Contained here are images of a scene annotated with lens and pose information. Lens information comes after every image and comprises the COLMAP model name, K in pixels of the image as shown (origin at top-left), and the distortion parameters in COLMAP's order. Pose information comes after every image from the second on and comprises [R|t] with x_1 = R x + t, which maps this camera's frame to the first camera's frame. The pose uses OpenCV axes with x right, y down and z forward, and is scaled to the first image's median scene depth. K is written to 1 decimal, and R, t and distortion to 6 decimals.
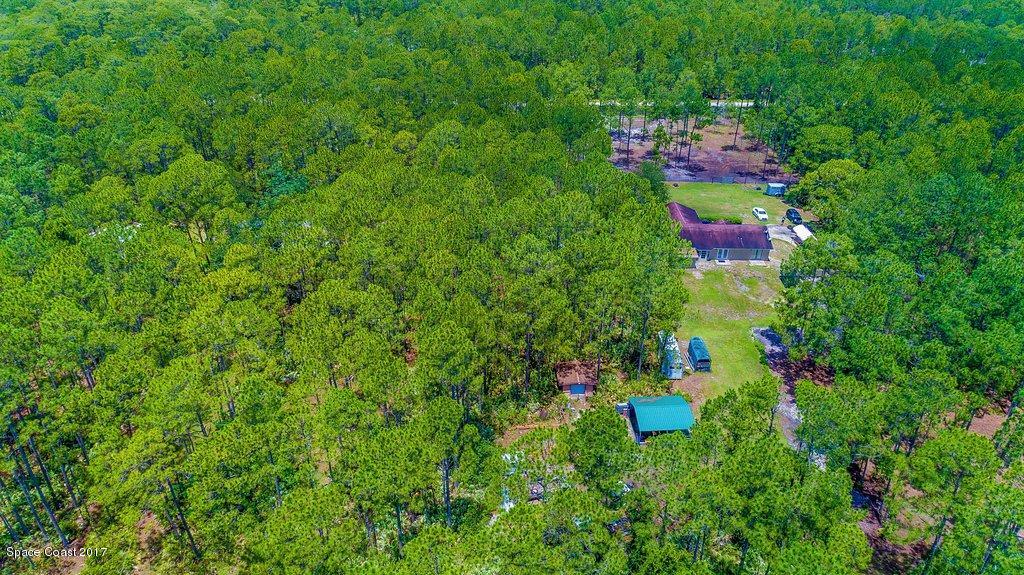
lens RADIAL K [[686.3, 0, 512.0], [0, 686.3, 287.5], [0, 0, 1]] dist [0.023640, -0.001003]
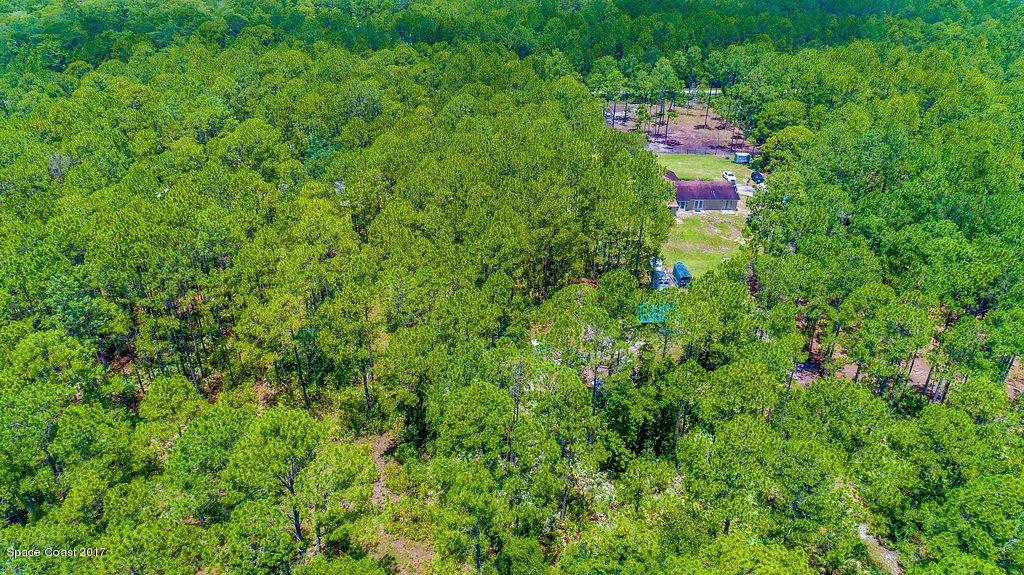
lens RADIAL K [[686.3, 0, 512.0], [0, 686.3, 287.5], [0, 0, 1]] dist [0.023640, -0.001003]
pose [[0.999159, -0.014462, 0.038372, -0.051954], [0.014838, 0.999845, -0.009519, 0.083362], [-0.038228, 0.010080, 0.999218, -0.142002]]
